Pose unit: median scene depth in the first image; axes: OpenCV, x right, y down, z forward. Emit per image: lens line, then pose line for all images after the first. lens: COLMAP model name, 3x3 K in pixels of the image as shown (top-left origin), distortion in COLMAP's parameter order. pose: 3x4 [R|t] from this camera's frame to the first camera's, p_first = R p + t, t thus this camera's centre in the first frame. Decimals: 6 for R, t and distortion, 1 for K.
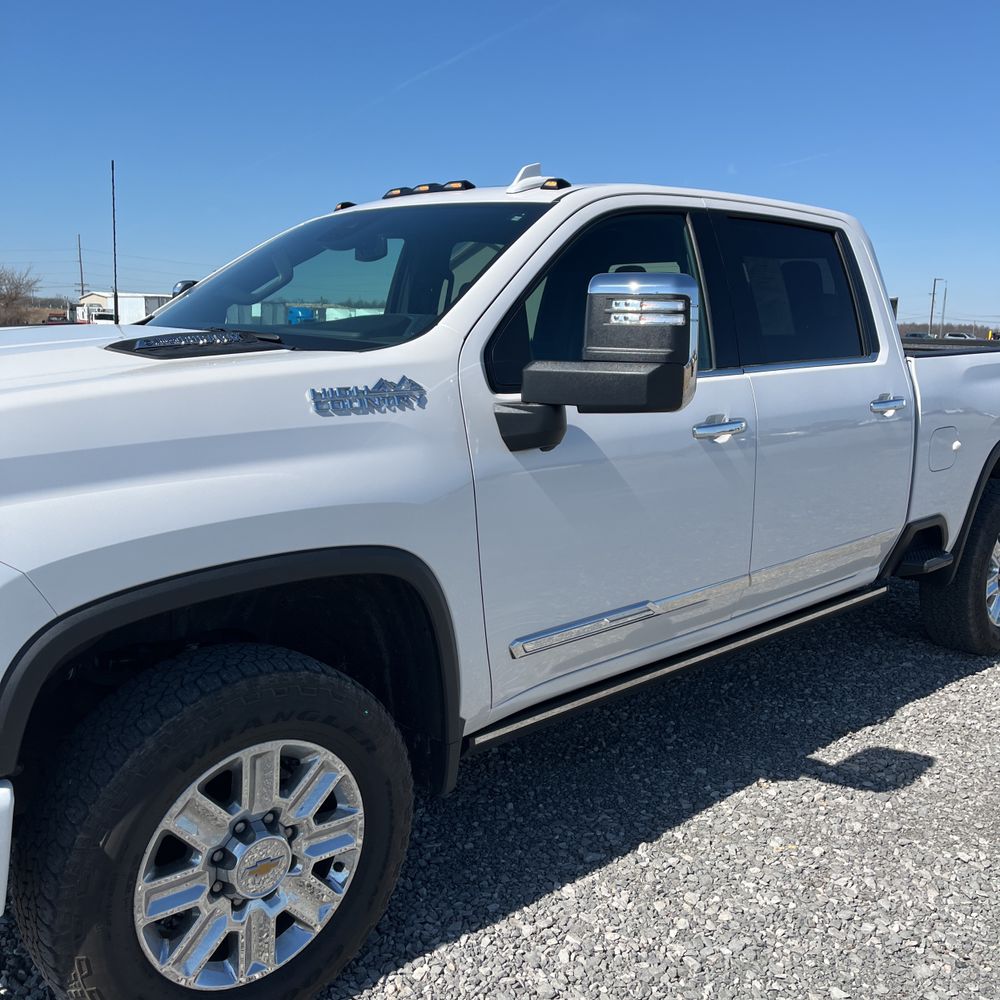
lens RADIAL K [[997.2, 0, 504.1], [0, 997.2, 501.2], [0, 0, 1]] dist [0.038962, 0.008891]
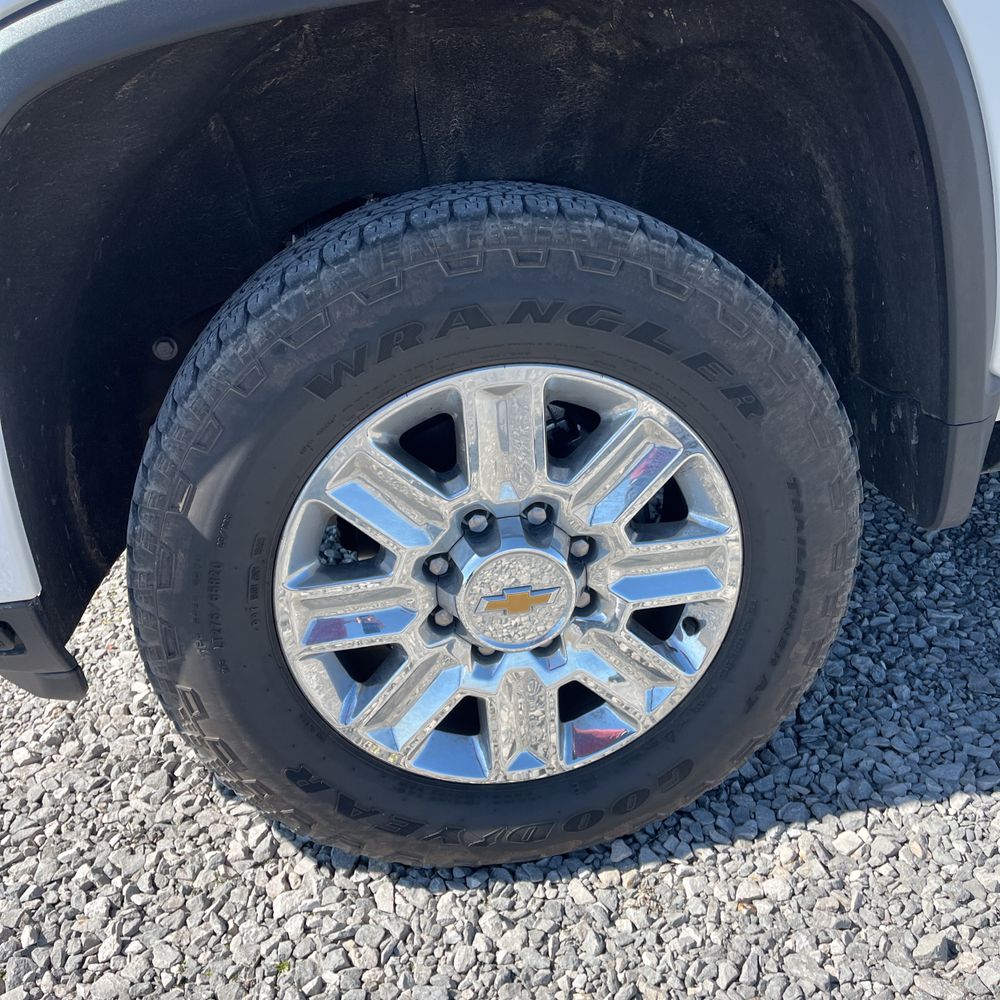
lens RADIAL K [[993.5, 0, 500.0], [0, 993.5, 500.0], [0, 0, 1]] dist [0.091545, -0.125443]
pose [[0.827838, 0.130844, -0.545495, 0.029075], [0.021075, 0.964477, 0.263324, 0.153105], [0.560572, -0.229486, 0.795673, 0.517572]]
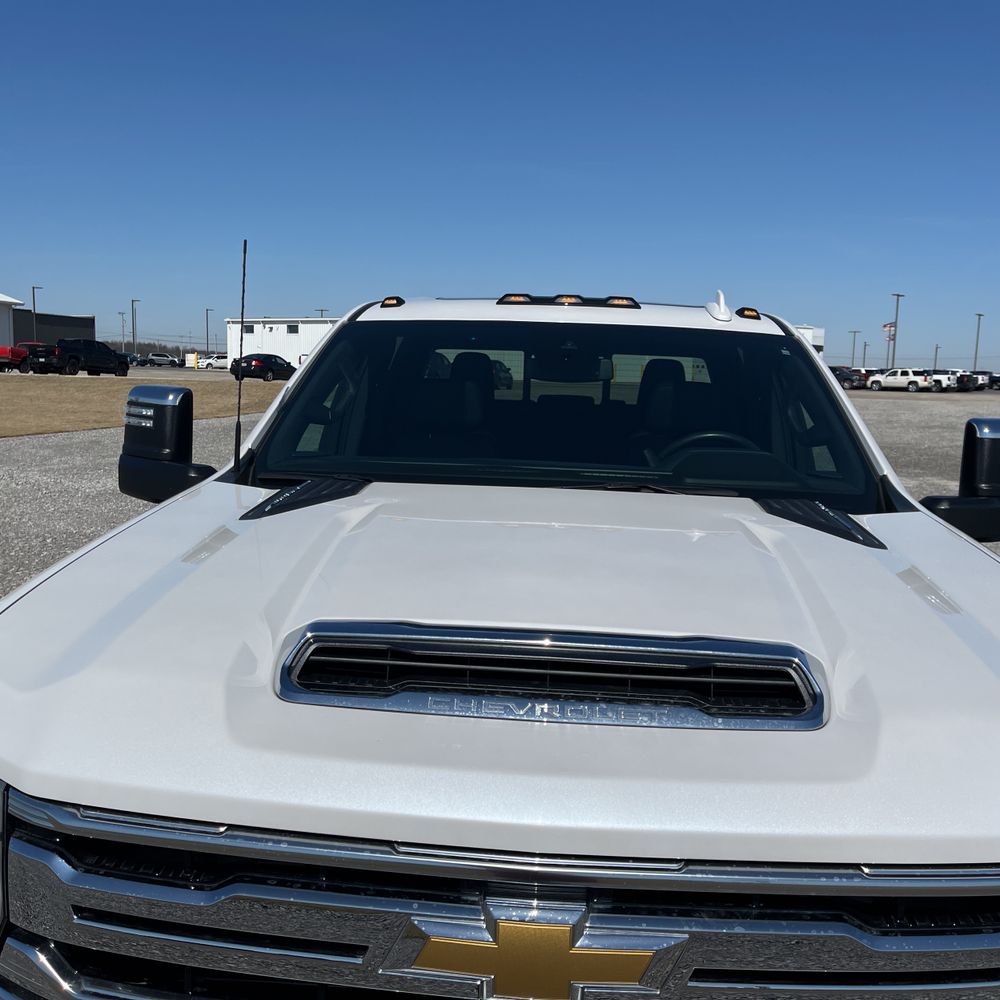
lens RADIAL K [[997.2, 0, 504.1], [0, 997.2, 501.2], [0, 0, 1]] dist [0.038962, 0.008891]
pose [[0.720638, -0.095185, 0.686747, -1.075723], [0.105890, 0.994020, 0.026658, -0.219615], [-0.685178, 0.053509, 0.726408, 0.528436]]
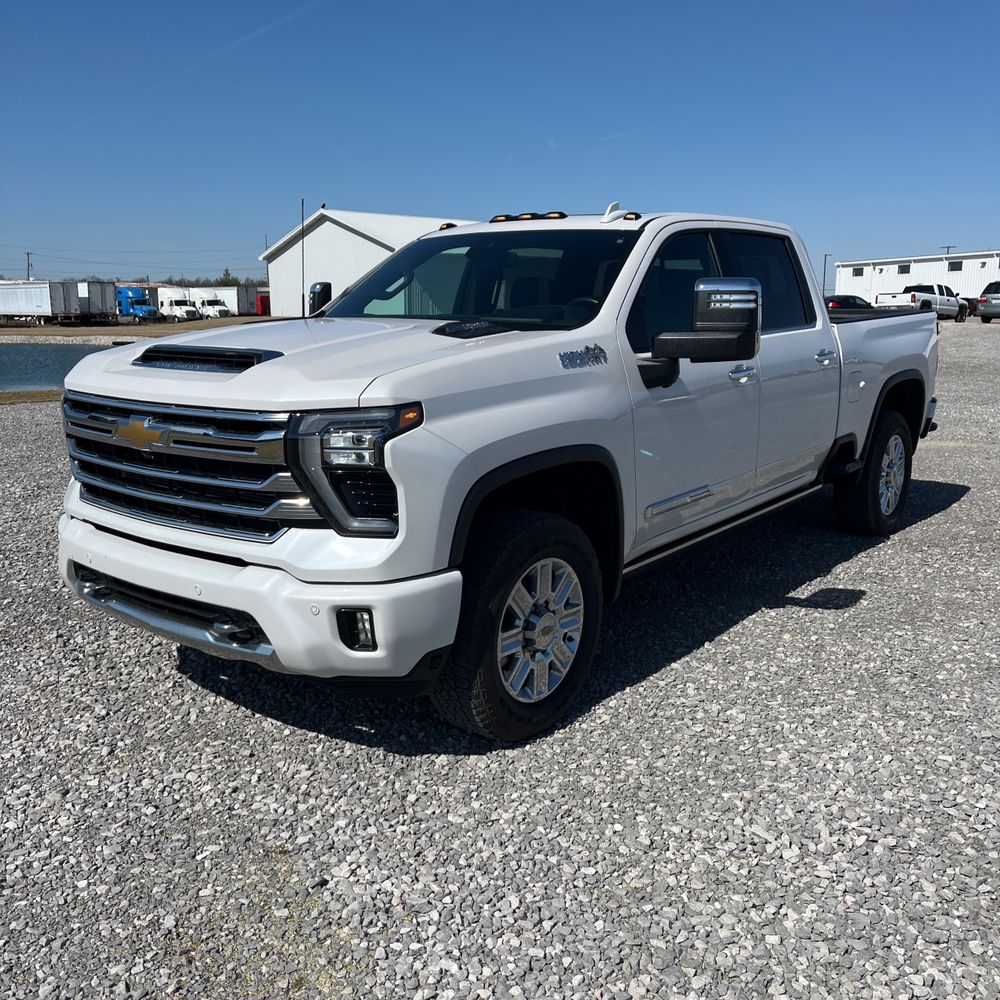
lens RADIAL K [[993.5, 0, 500.0], [0, 993.5, 500.0], [0, 0, 1]] dist [0.091545, -0.125443]
pose [[0.986947, -0.054823, 0.151424, -0.498985], [0.051487, 0.998339, 0.025868, 0.079661], [-0.152591, -0.017734, 0.988130, -0.596527]]
